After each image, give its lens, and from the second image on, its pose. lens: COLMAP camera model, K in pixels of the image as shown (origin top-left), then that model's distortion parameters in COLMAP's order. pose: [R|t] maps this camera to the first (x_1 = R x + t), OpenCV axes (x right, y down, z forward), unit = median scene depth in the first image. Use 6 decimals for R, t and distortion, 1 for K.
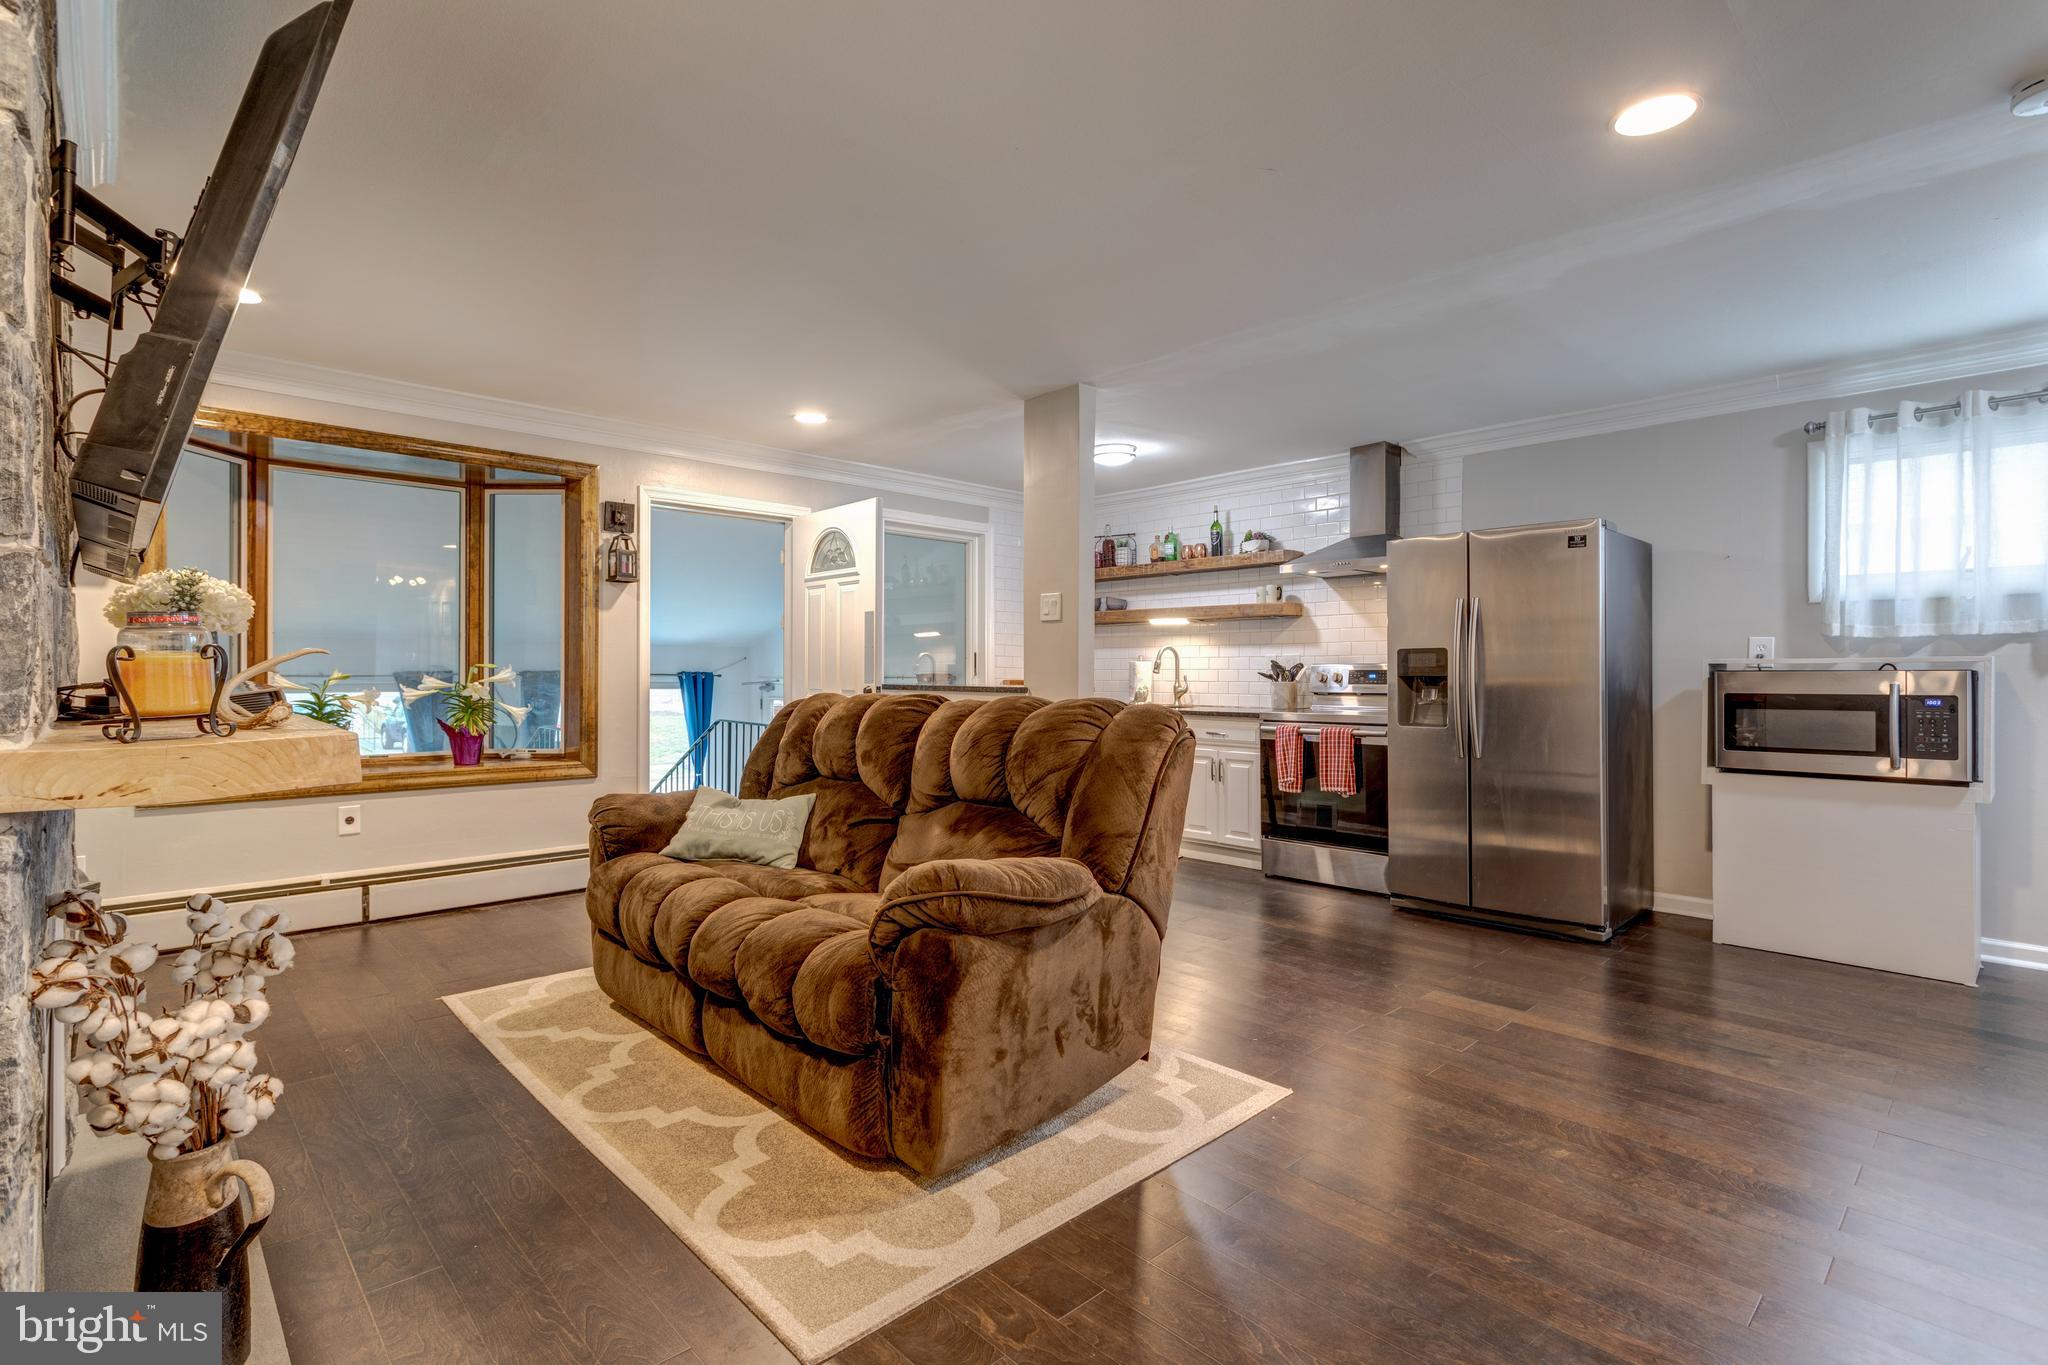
lens RADIAL K [[966.6, 0, 1023.5], [0, 966.6, 673.0], [0, 0, 1]] dist [0.012836, 0.000251]
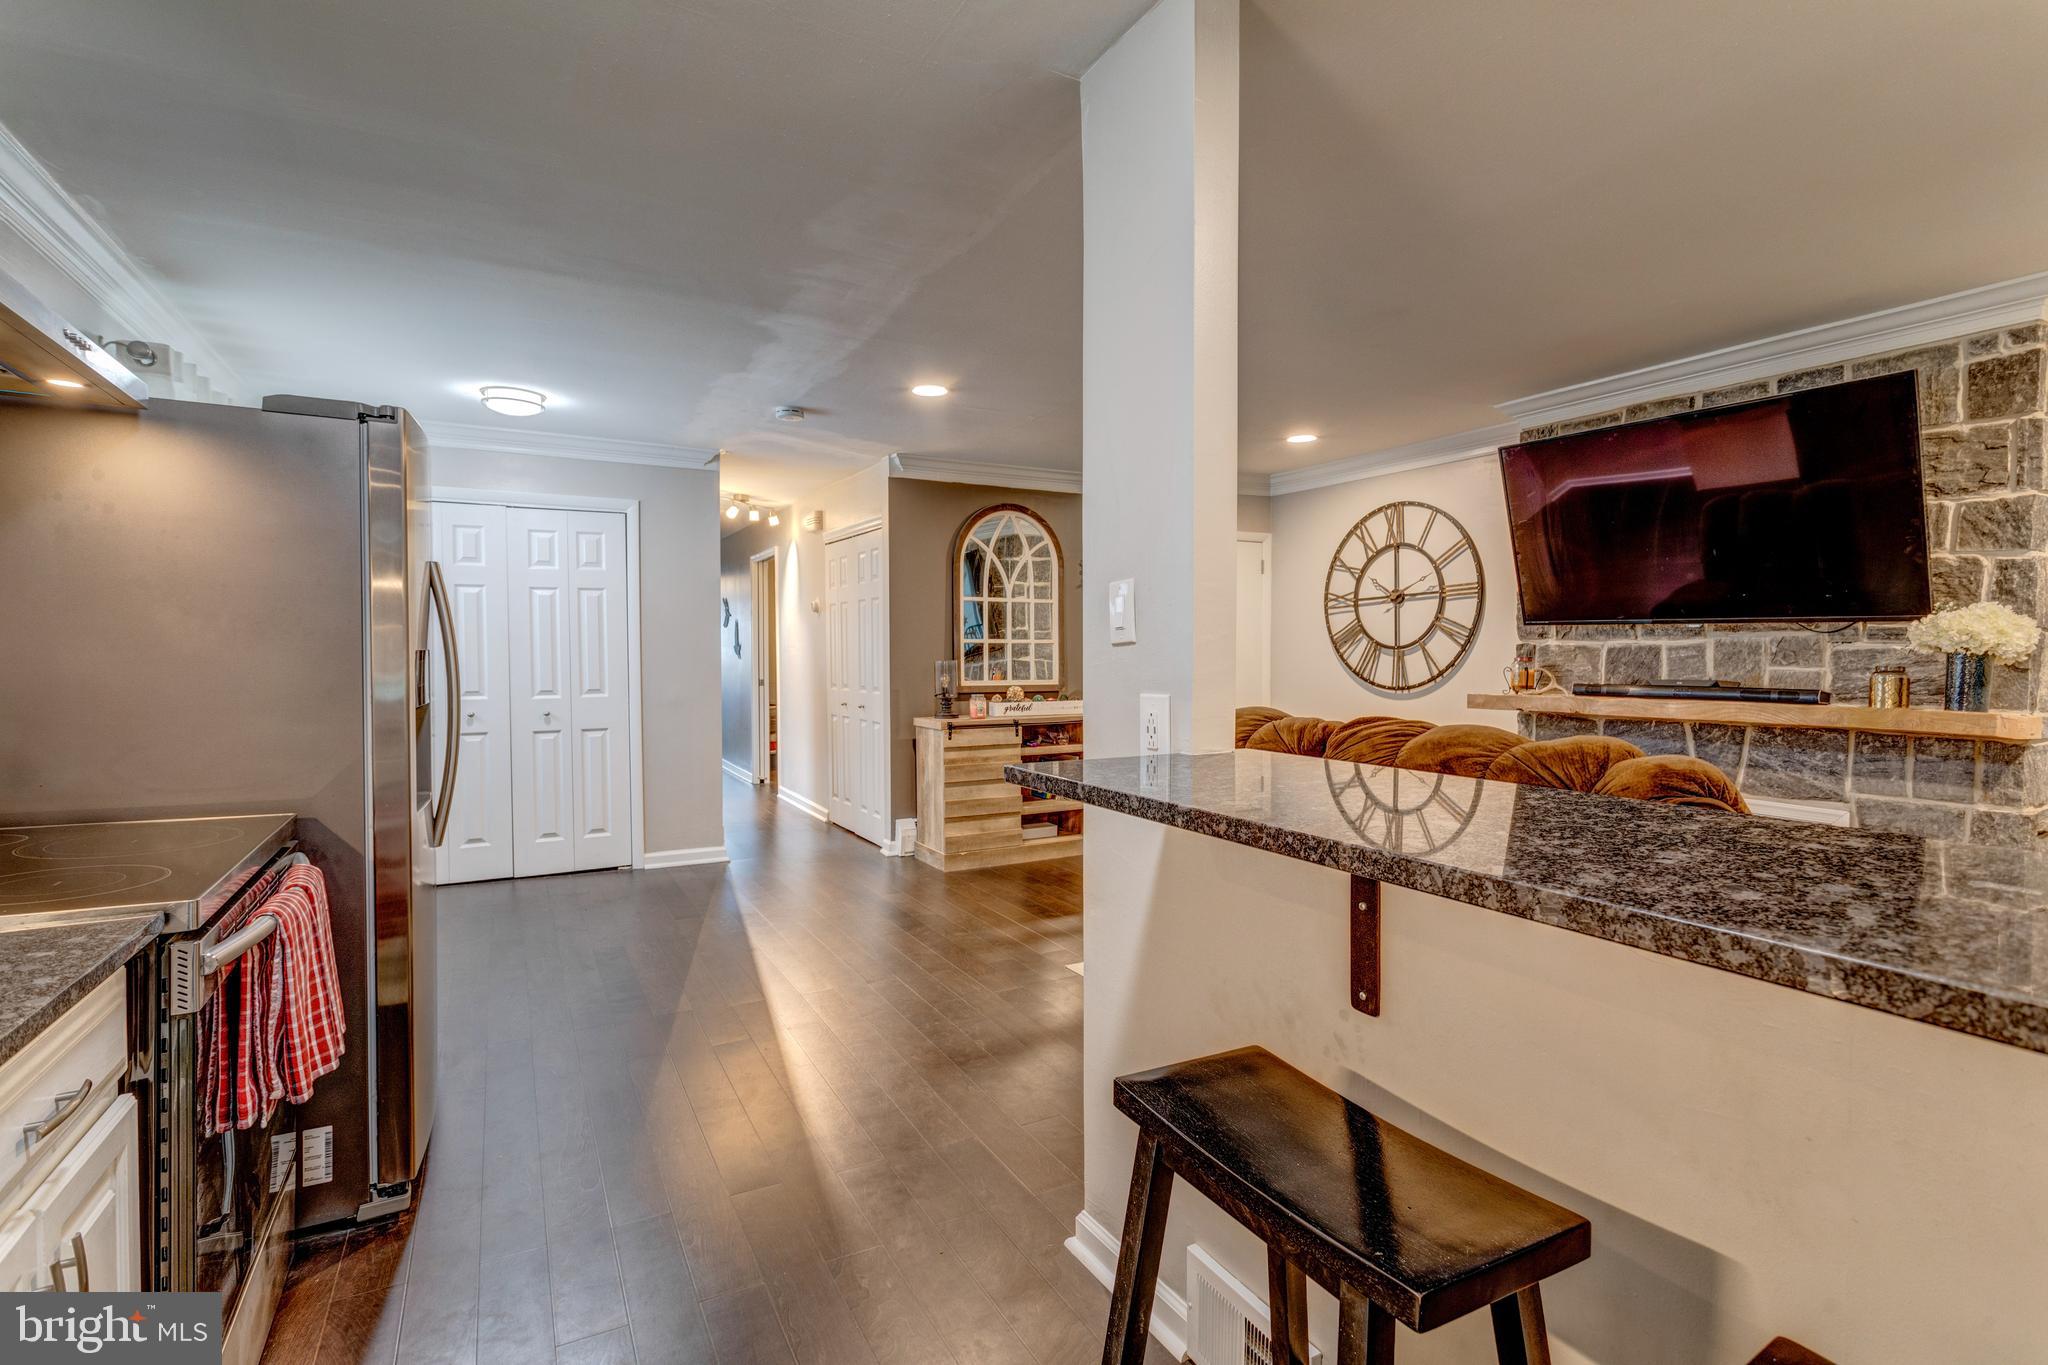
lens RADIAL K [[961.4, 0, 1019.8], [0, 961.4, 675.1], [0, 0, 1]] dist [-0.002312, 0.002032]
pose [[-0.964598, -0.009604, 0.263550, -0.020629], [-0.002441, 0.999619, 0.027492, -0.025865], [-0.263714, 0.025876, -0.964254, 1.397892]]
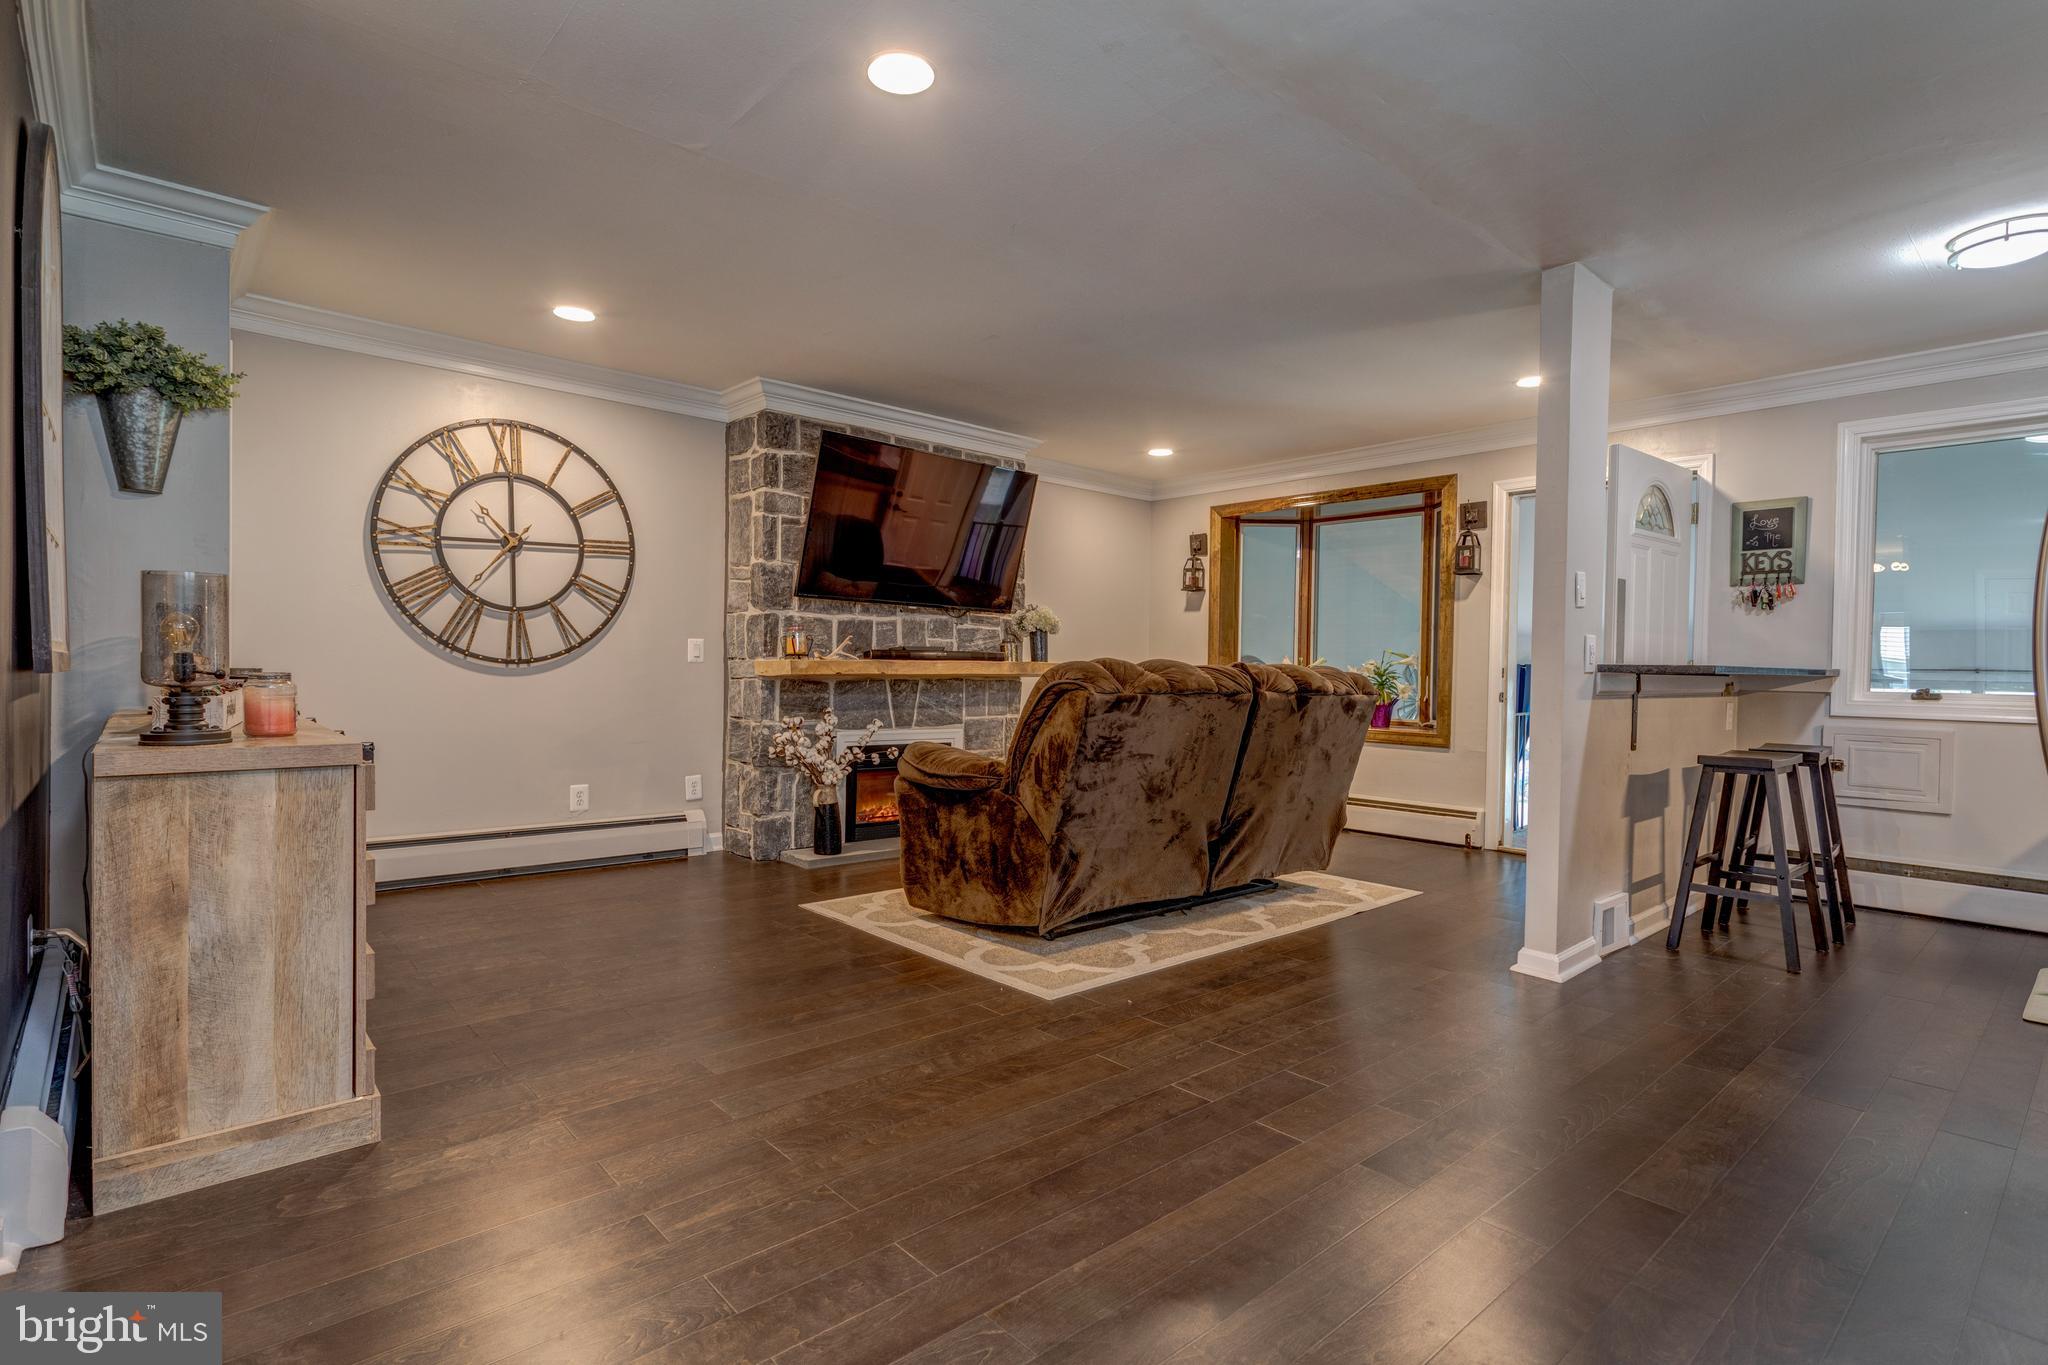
lens RADIAL K [[1001.4, 0, 986.0], [0, 1001.4, 677.7], [0, 0, 1]] dist [-0.001723, 0.000158]
pose [[-0.056462, 0.006196, -0.998386, 0.842678], [-0.016186, 0.999844, 0.007121, 0.028056], [0.998274, 0.016562, -0.056353, 0.573301]]
